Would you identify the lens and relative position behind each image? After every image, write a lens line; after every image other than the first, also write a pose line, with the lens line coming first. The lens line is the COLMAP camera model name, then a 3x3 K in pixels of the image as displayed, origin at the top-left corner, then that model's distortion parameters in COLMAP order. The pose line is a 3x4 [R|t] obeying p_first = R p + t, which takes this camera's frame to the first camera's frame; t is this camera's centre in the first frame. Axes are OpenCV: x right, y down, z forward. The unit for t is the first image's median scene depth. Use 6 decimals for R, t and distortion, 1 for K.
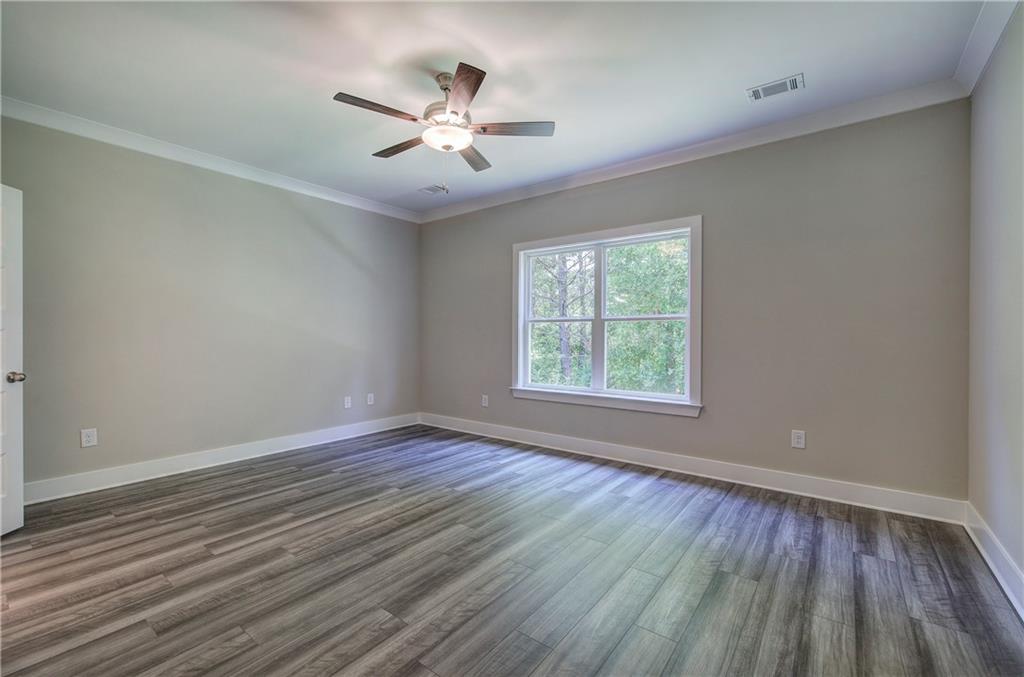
lens RADIAL K [[431.3, 0, 513.7], [0, 431.3, 336.6], [0, 0, 1]] dist [-0.006480, 0.001518]
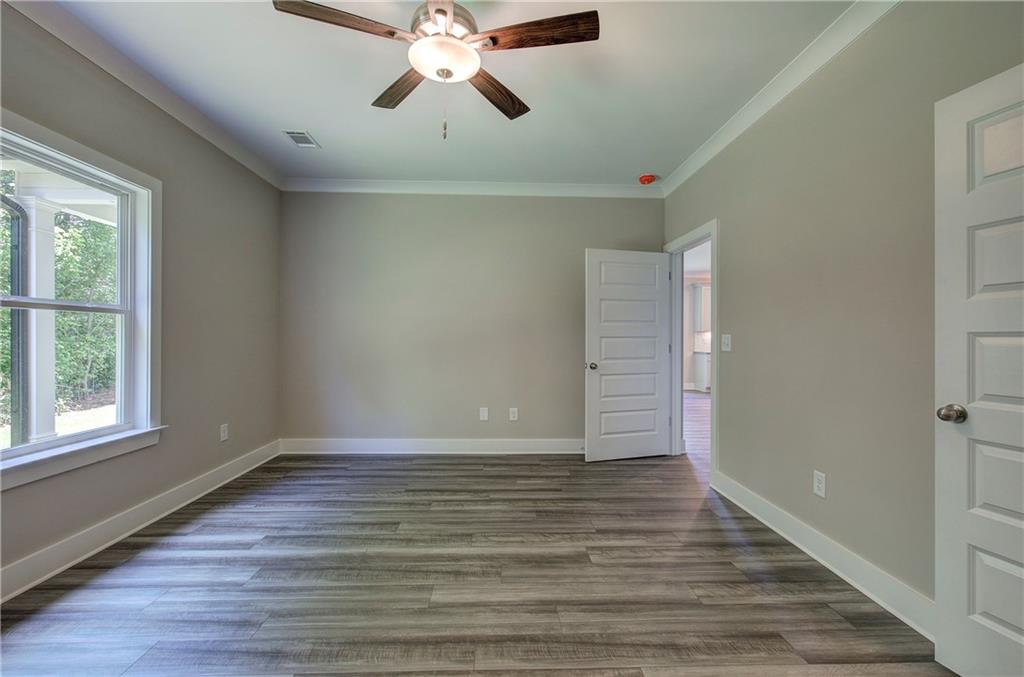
lens RADIAL K [[431.3, 0, 511.1], [0, 431.3, 338.7], [0, 0, 1]] dist [-0.006480, 0.001518]
pose [[-0.632036, -0.005342, 0.774920, -0.706344], [-0.006025, 0.999980, 0.001979, -0.005803], [-0.774915, -0.003418, -0.632056, 1.247545]]
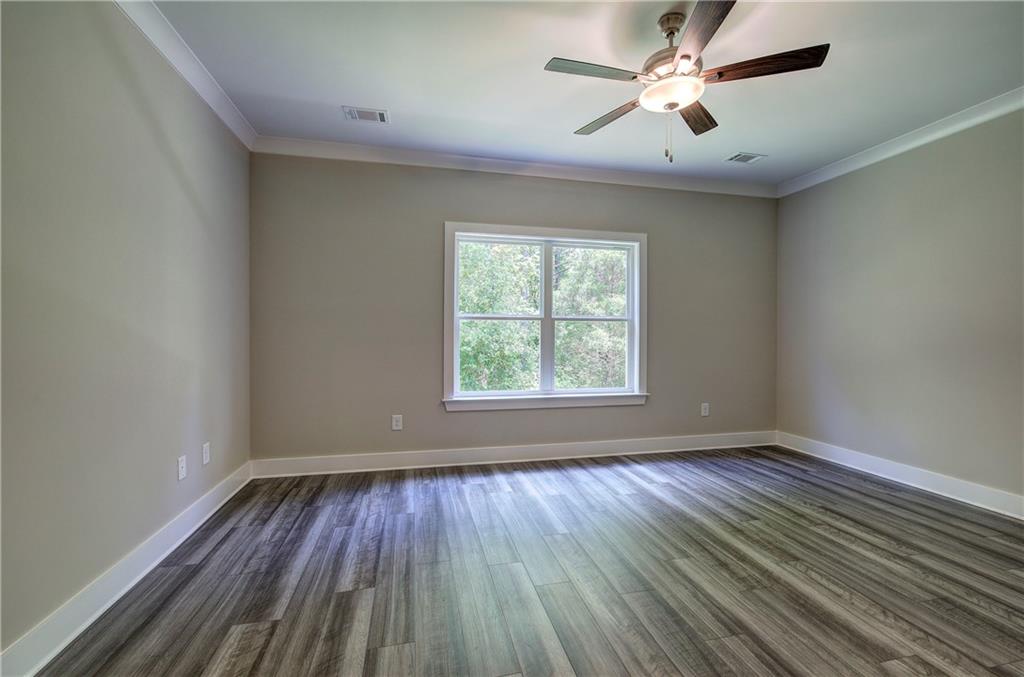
lens RADIAL K [[431.3, 0, 515.0], [0, 431.3, 337.2], [0, 0, 1]] dist [-0.006480, 0.001518]
pose [[0.638653, -0.003522, 0.769487, -0.892651], [-0.001384, 0.999983, 0.005725, -0.004731], [-0.769494, -0.004721, 0.638637, 0.647378]]
